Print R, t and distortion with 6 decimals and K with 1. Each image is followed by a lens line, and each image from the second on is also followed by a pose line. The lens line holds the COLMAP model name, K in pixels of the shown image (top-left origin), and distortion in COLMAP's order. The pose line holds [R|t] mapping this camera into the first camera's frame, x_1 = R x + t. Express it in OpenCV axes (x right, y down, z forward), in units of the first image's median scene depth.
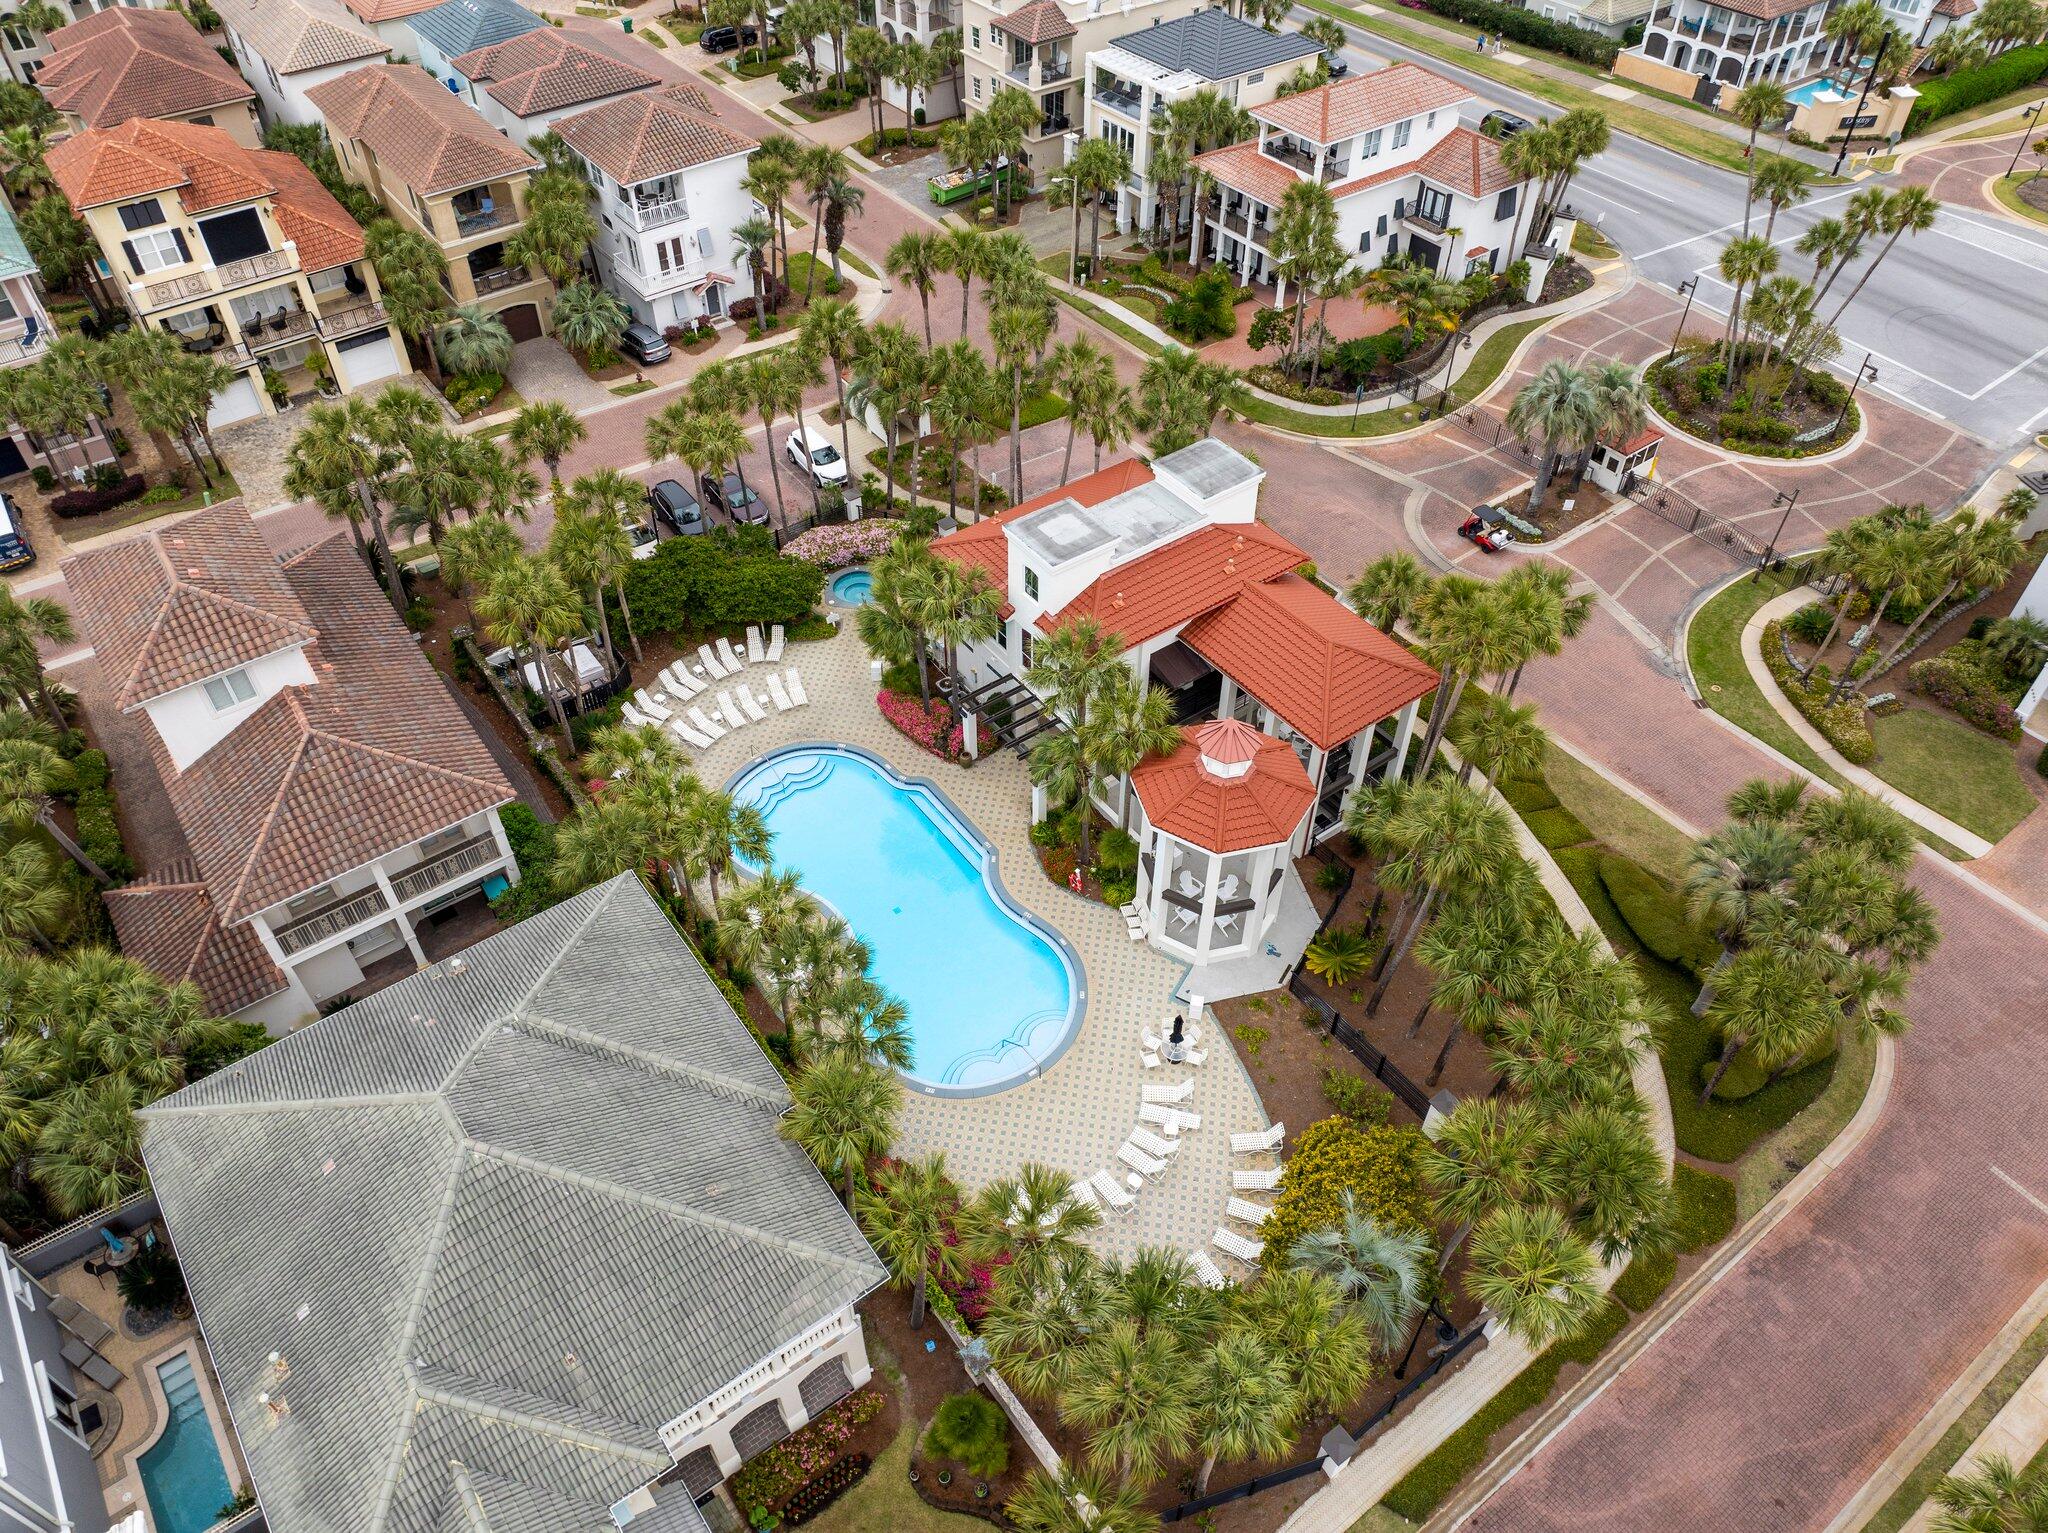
lens RADIAL K [[1438.6, 0, 1024.4], [0, 1438.6, 764.8], [0, 0, 1]] dist [-0.044870, 0.013565]
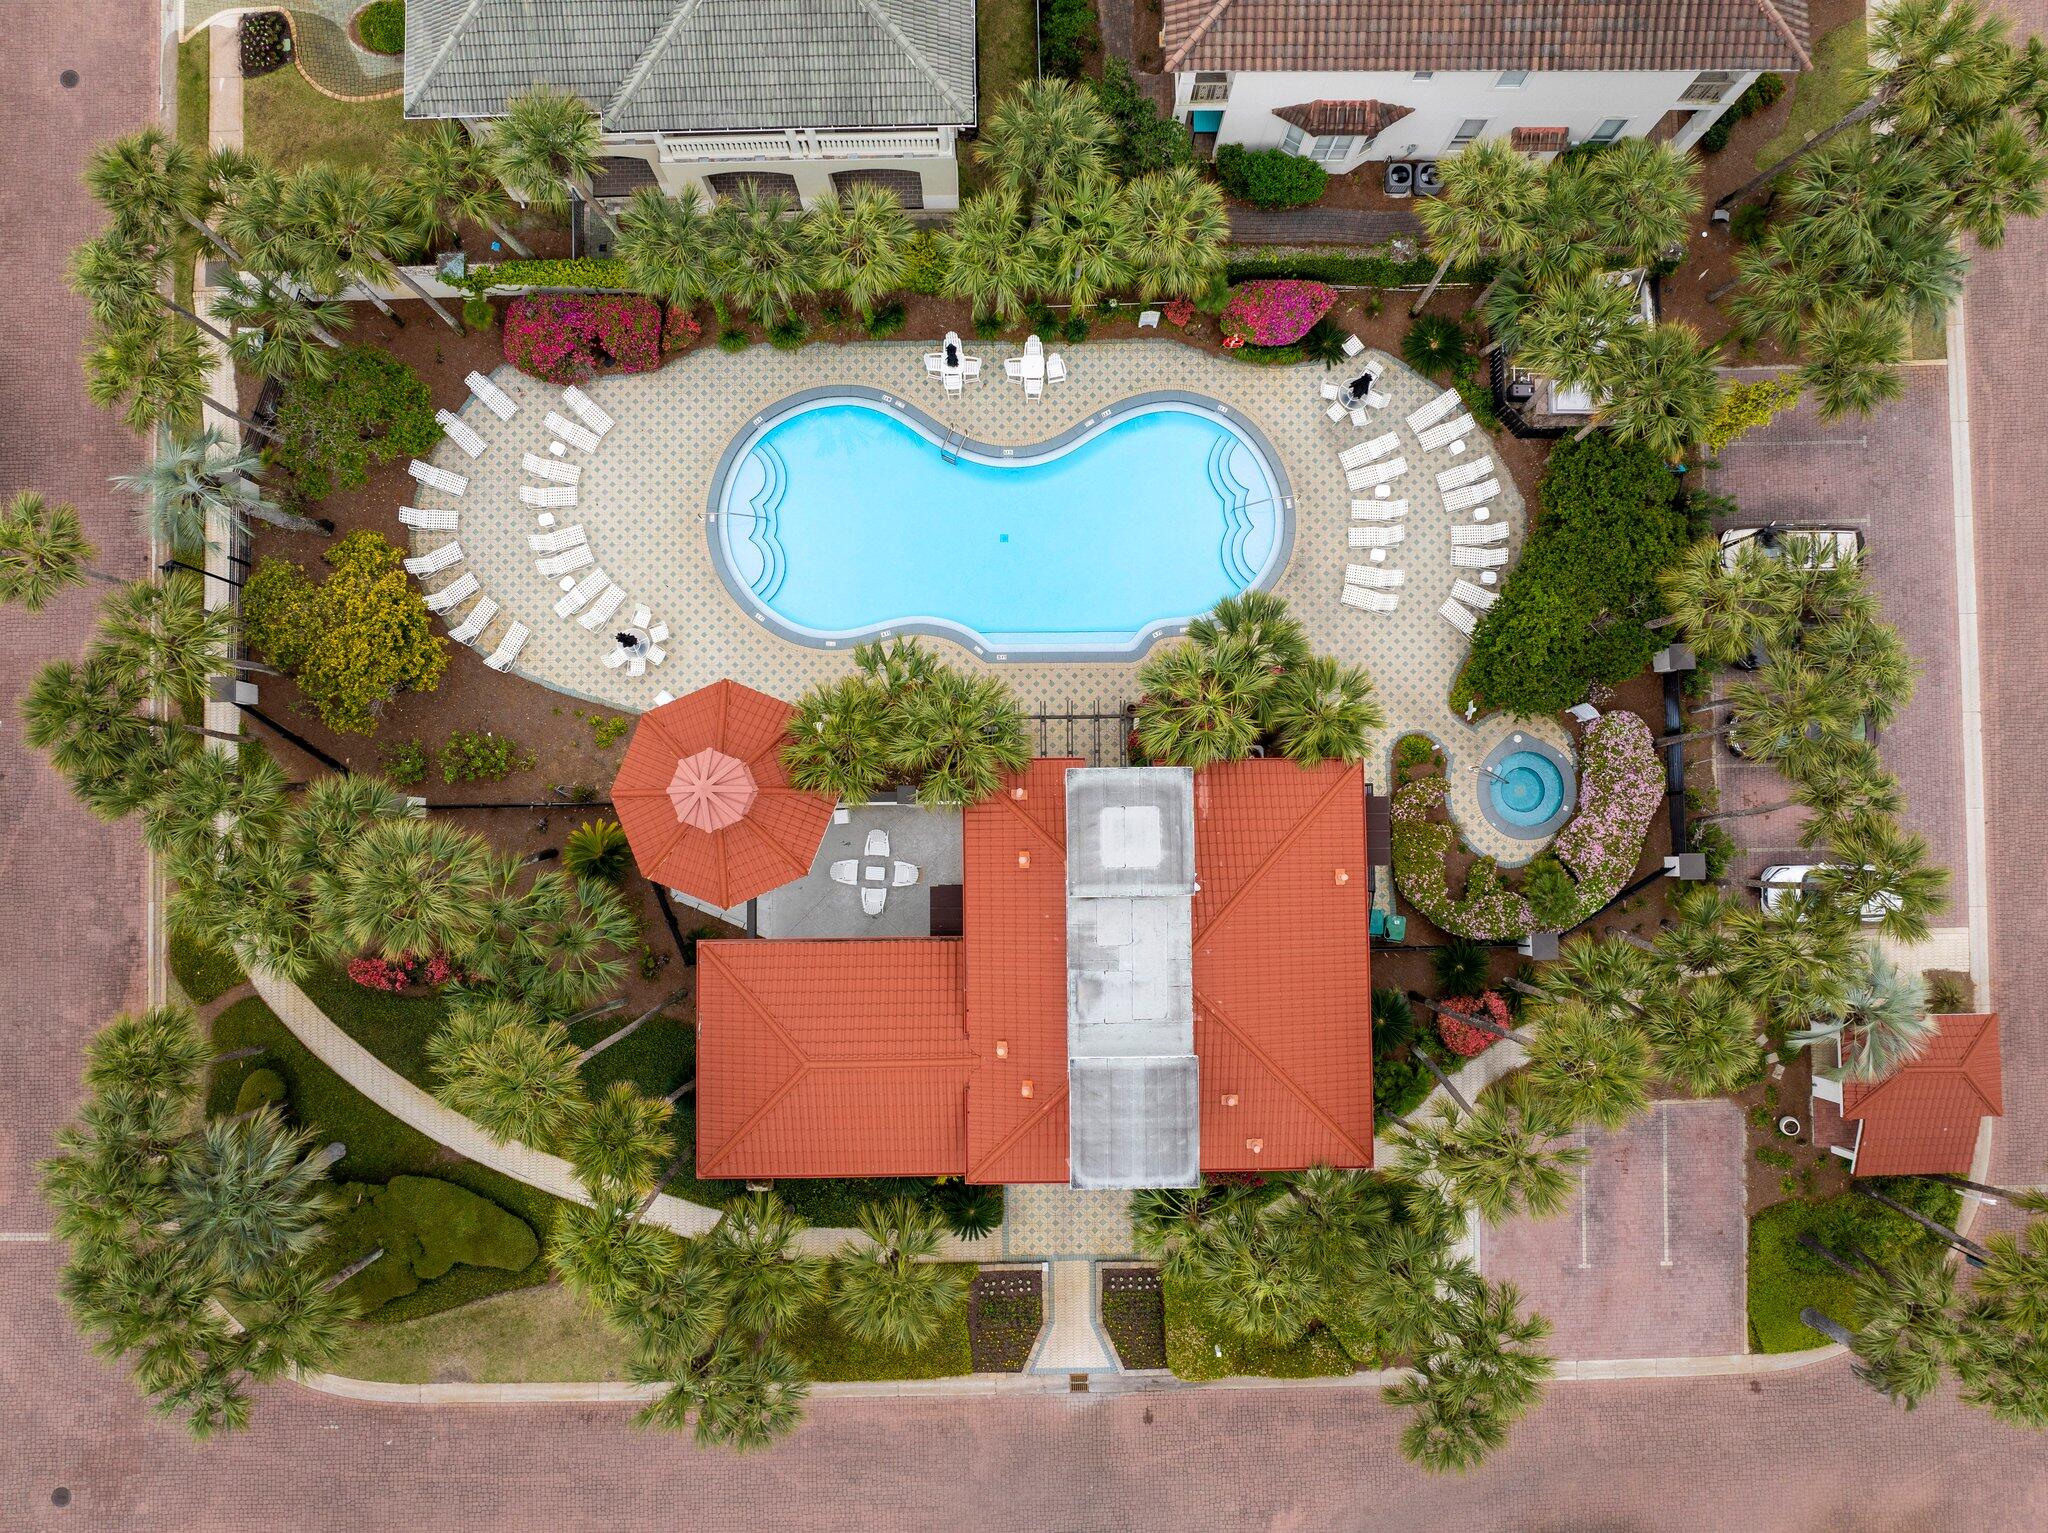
lens RADIAL K [[1438.6, 0, 1019.9], [0, 1438.6, 765.6], [0, 0, 1]] dist [-0.044870, 0.013565]
pose [[-0.580168, 0.813045, -0.048619, 0.045659], [-0.573854, -0.365668, 0.732788, -0.451380], [0.578011, 0.453040, 0.678718, 0.364826]]
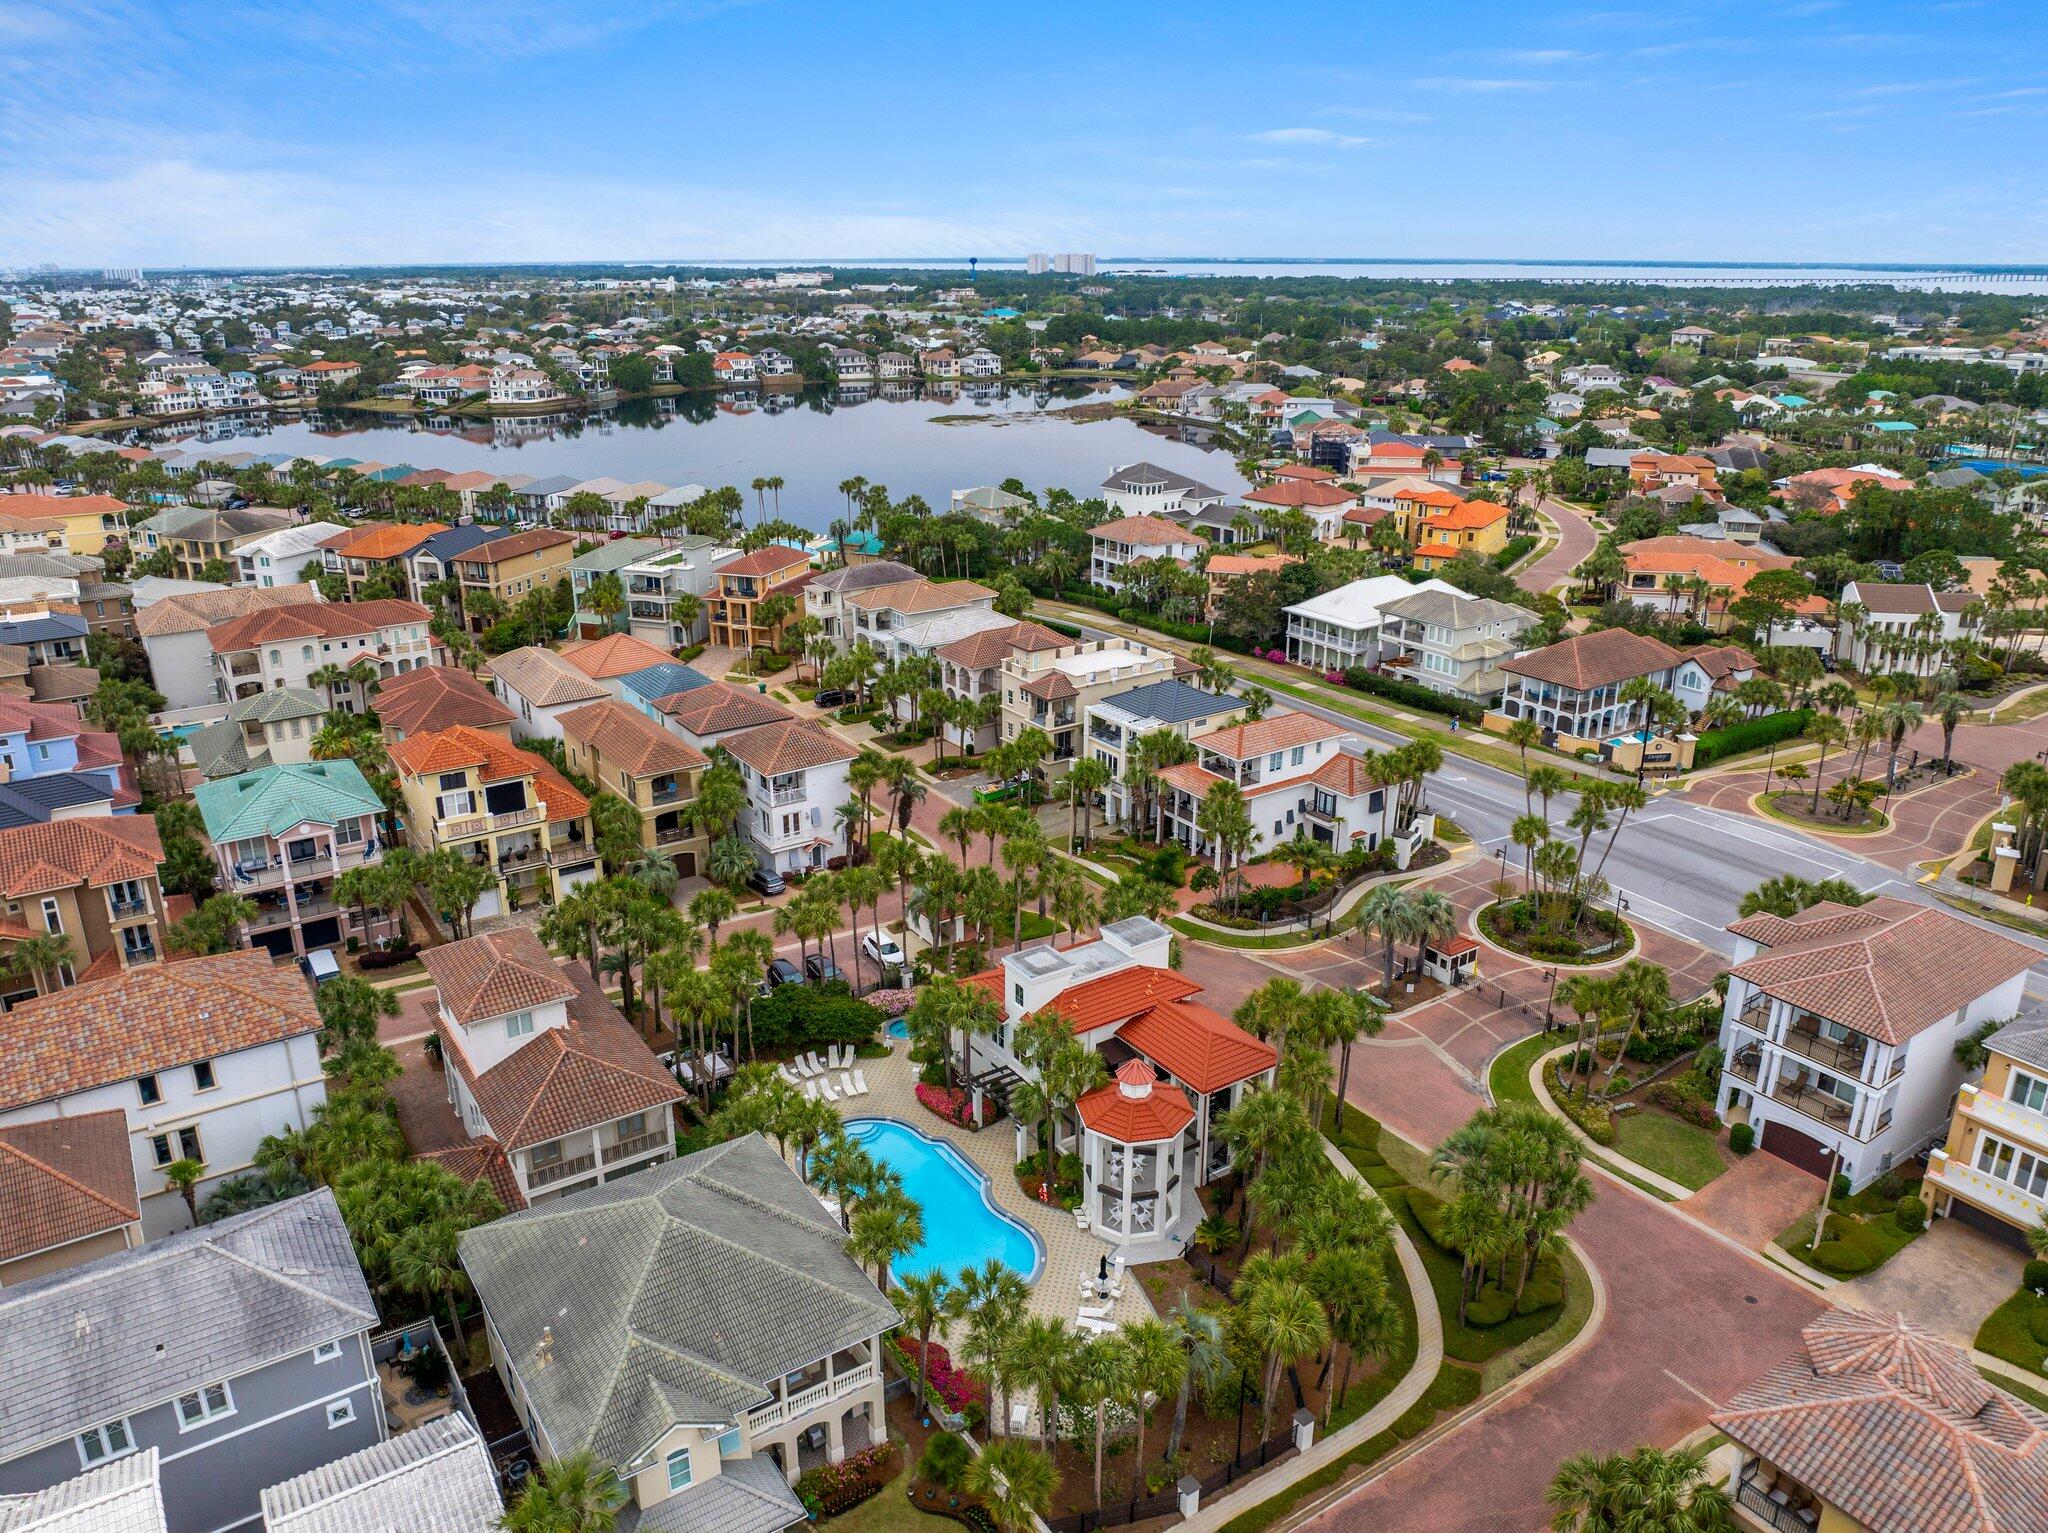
lens RADIAL K [[1438.6, 0, 1022.9], [0, 1438.6, 761.7], [0, 0, 1]] dist [-0.044870, 0.013565]
pose [[0.999147, 0.015307, -0.038358, 0.047614], [-0.030345, 0.902120, -0.430416, 0.233092], [0.028016, 0.431213, 0.901815, -0.379174]]
